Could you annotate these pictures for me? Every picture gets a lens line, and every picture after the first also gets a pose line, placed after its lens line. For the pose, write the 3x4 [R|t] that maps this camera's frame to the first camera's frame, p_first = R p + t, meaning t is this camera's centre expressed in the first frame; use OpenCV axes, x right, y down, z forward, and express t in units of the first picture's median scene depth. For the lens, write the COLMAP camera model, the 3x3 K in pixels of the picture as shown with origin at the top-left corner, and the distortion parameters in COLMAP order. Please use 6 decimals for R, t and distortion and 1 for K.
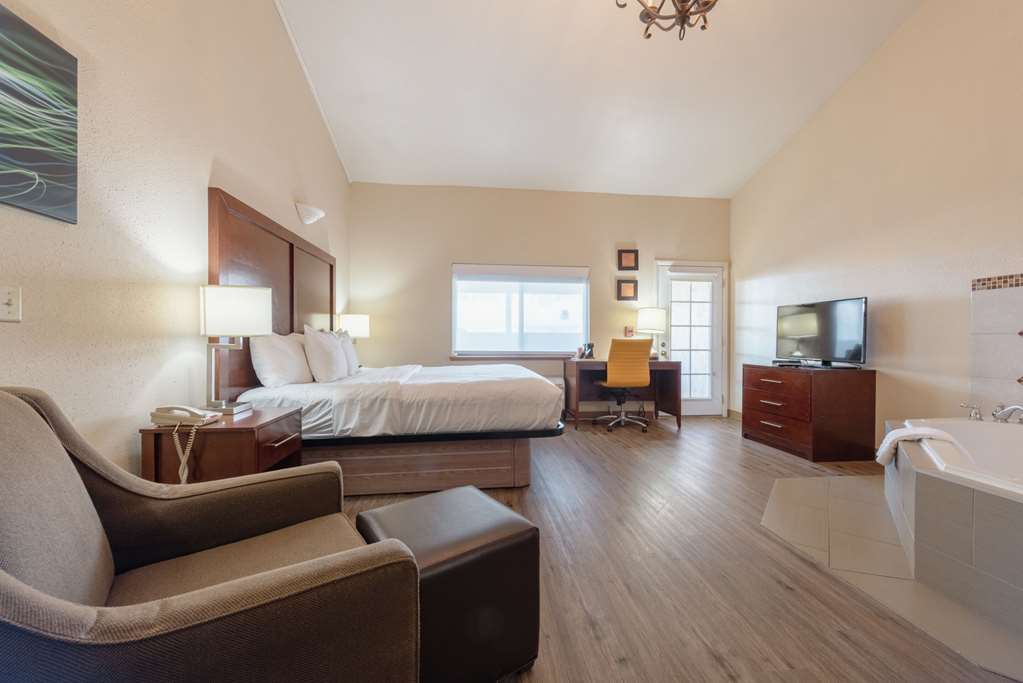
lens RADIAL K [[411.2, 0, 512.6], [0, 411.2, 337.8], [0, 0, 1]] dist [0.000641, -0.000058]
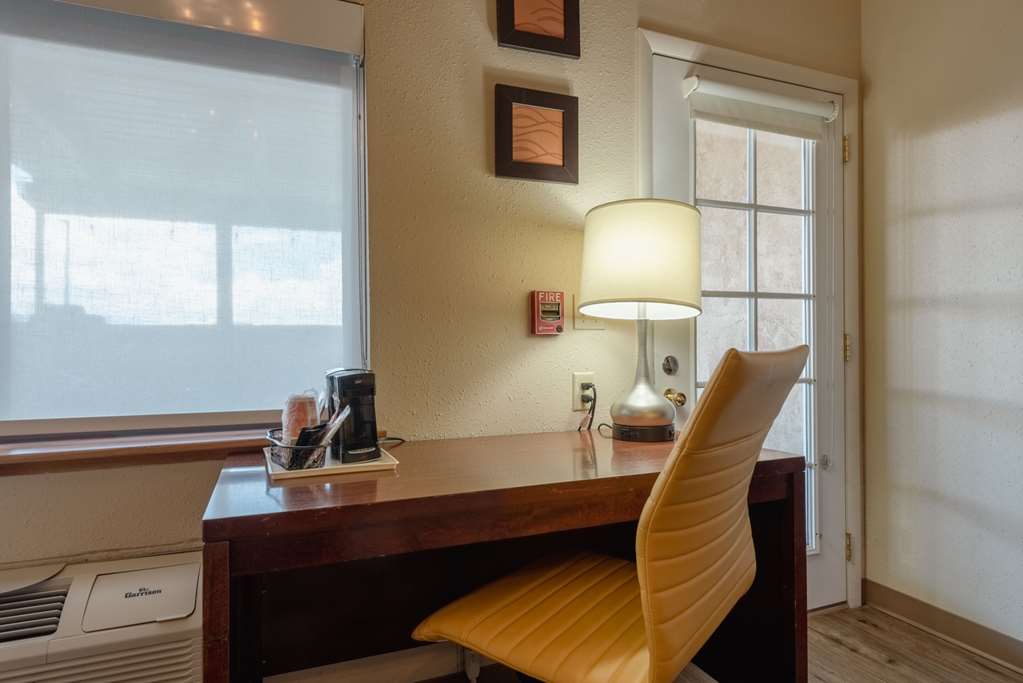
lens RADIAL K [[591.0, 0, 510.1], [0, 591.0, 338.7], [0, 0, 1]] dist [0.008837, 0.000885]
pose [[0.959659, -0.010287, 0.280978, 0.169639], [0.011664, 0.999927, -0.003229, -0.000253], [-0.280924, 0.006376, 0.959709, 0.684331]]
